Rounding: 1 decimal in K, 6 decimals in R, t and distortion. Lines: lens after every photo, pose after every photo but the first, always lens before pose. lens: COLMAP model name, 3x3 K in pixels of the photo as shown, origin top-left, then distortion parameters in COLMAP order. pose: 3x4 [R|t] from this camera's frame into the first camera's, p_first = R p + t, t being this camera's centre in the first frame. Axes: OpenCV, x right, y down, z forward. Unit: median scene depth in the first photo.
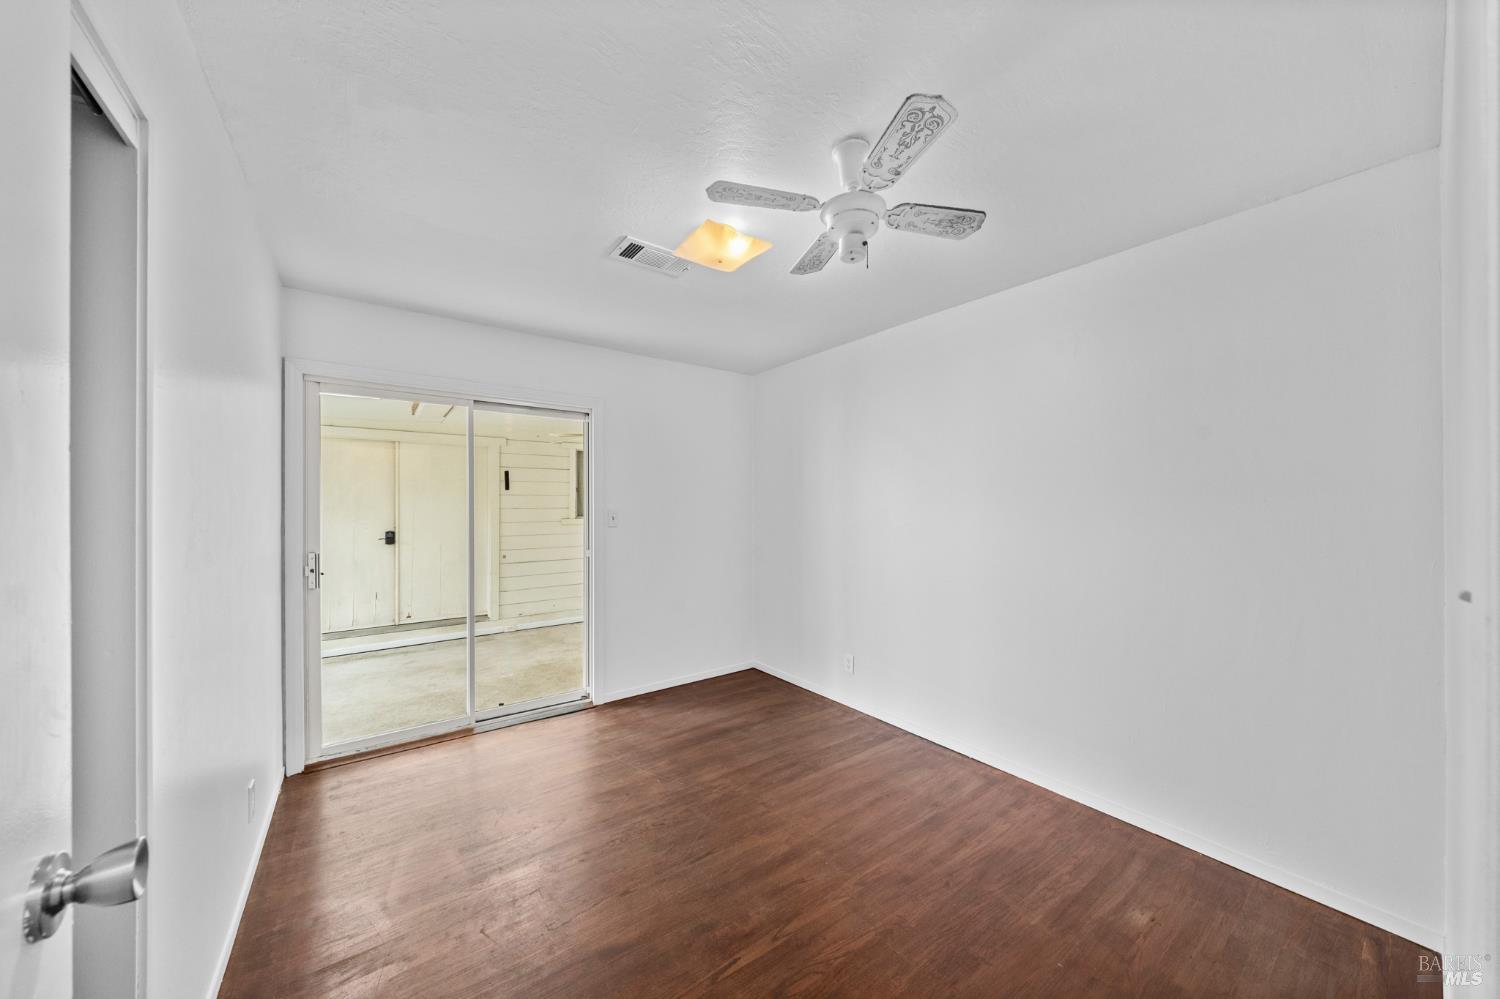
lens RADIAL K [[516.1, 0, 748.7], [0, 516.1, 507.1], [0, 0, 1]] dist [-0.002051, 0.000220]
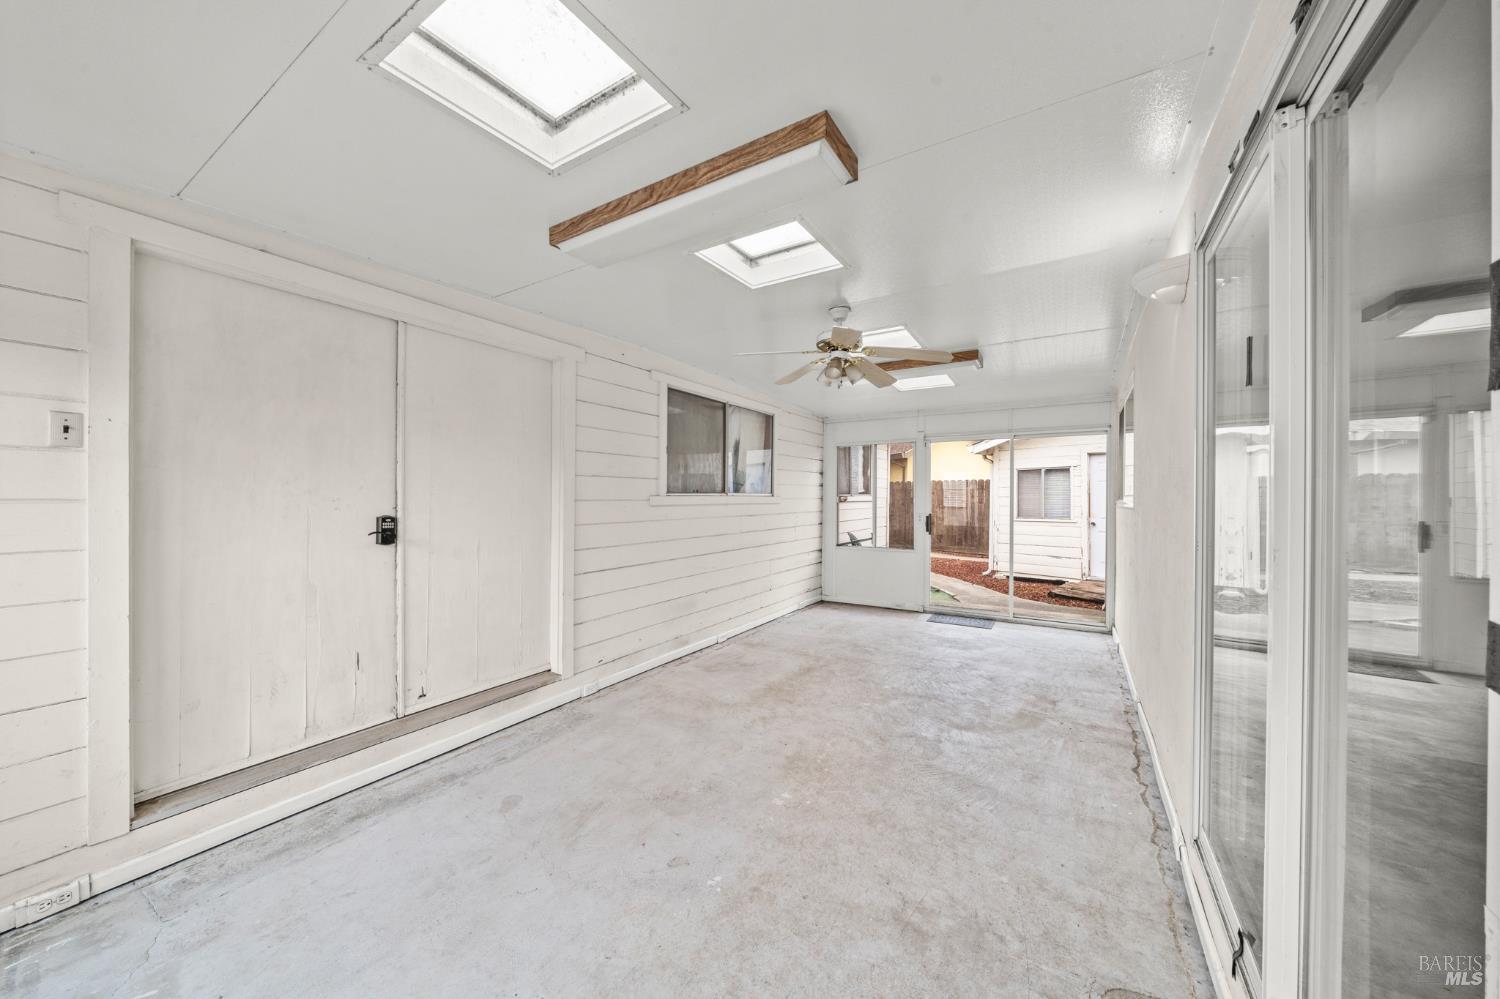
lens RADIAL K [[516.1, 0, 756.0], [0, 516.1, 498.9], [0, 0, 1]] dist [-0.002051, 0.000220]
pose [[0.926952, 0.004286, 0.375156, -0.556440], [-0.003245, 0.999989, -0.003409, 0.031742], [-0.375166, 0.001942, 0.926956, 0.445805]]
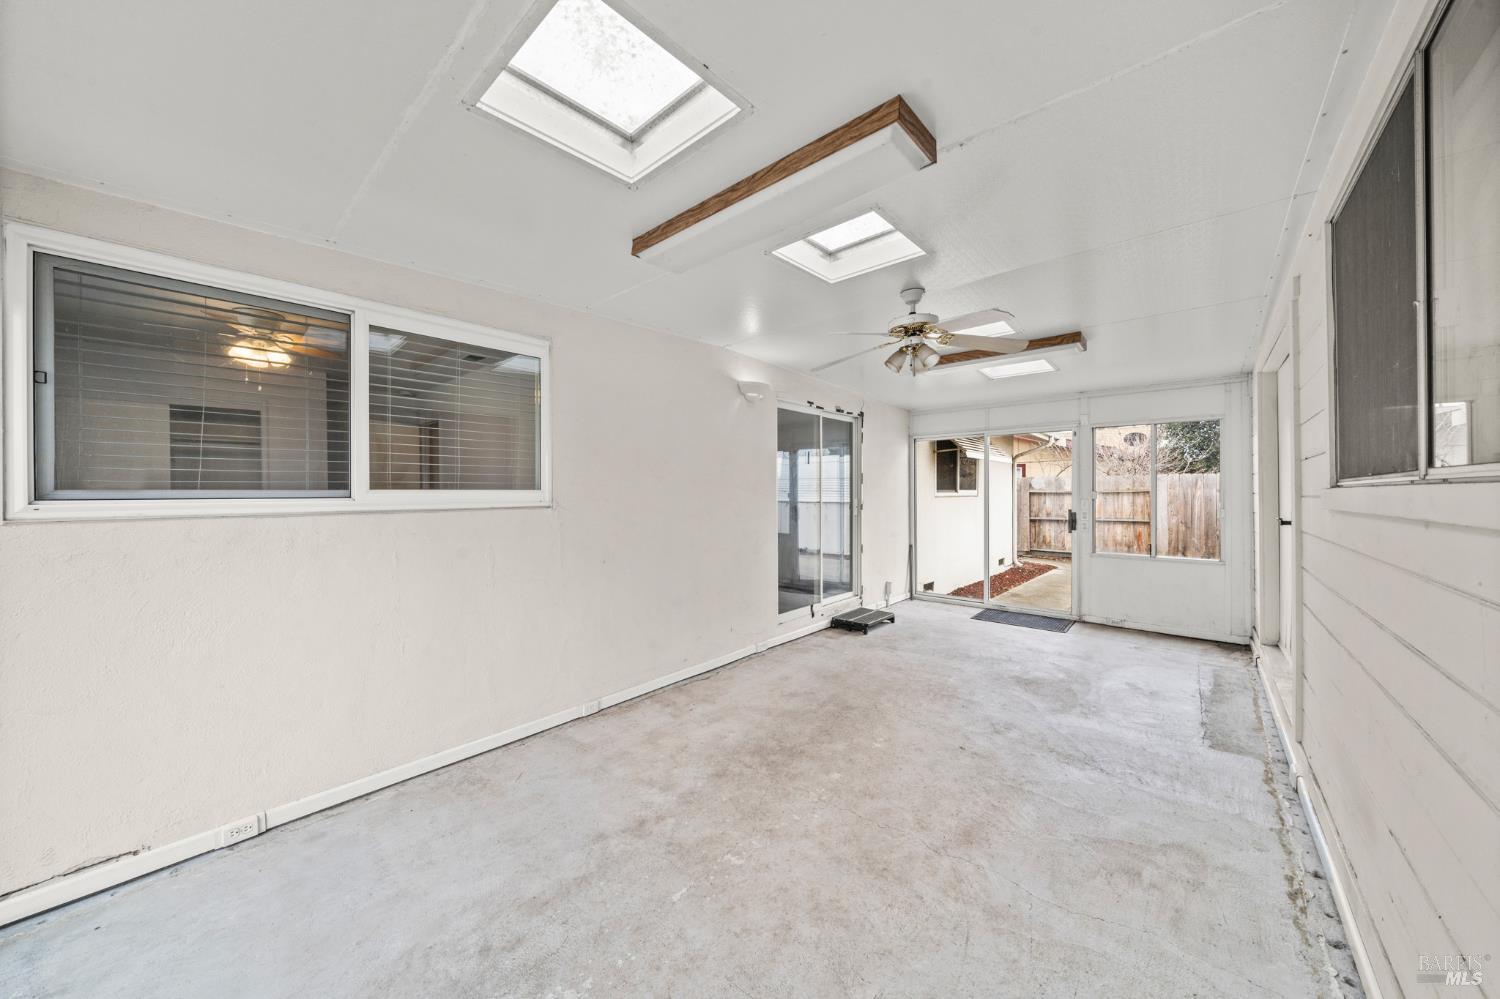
lens RADIAL K [[516.1, 0, 754.6], [0, 516.1, 493.6], [0, 0, 1]] dist [-0.002051, 0.000220]
pose [[-0.976751, 0.007396, -0.214249, 0.003364], [0.006201, 0.999961, 0.006247, 0.024752], [0.214287, 0.004773, -0.976759, 1.402660]]
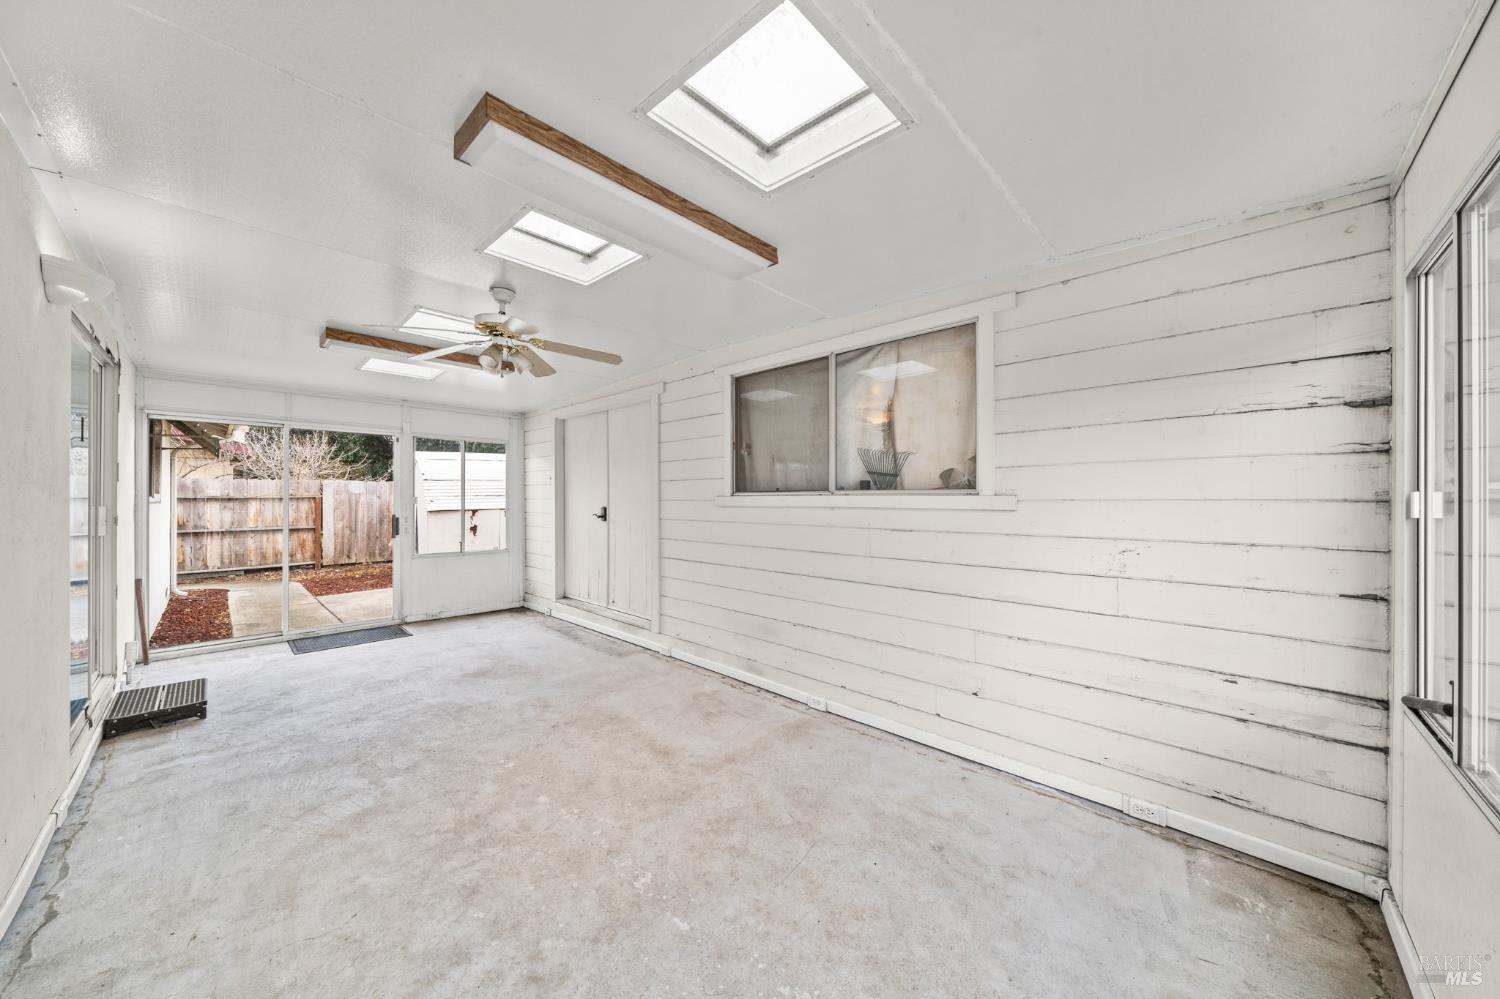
lens RADIAL K [[516.1, 0, 739.8], [0, 516.1, 496.4], [0, 0, 1]] dist [-0.002051, 0.000220]
pose [[0.160876, -0.000151, -0.986975, 0.273270], [-0.006728, 0.999977, -0.001250, 0.026571], [0.986952, 0.006841, 0.160871, 1.077472]]
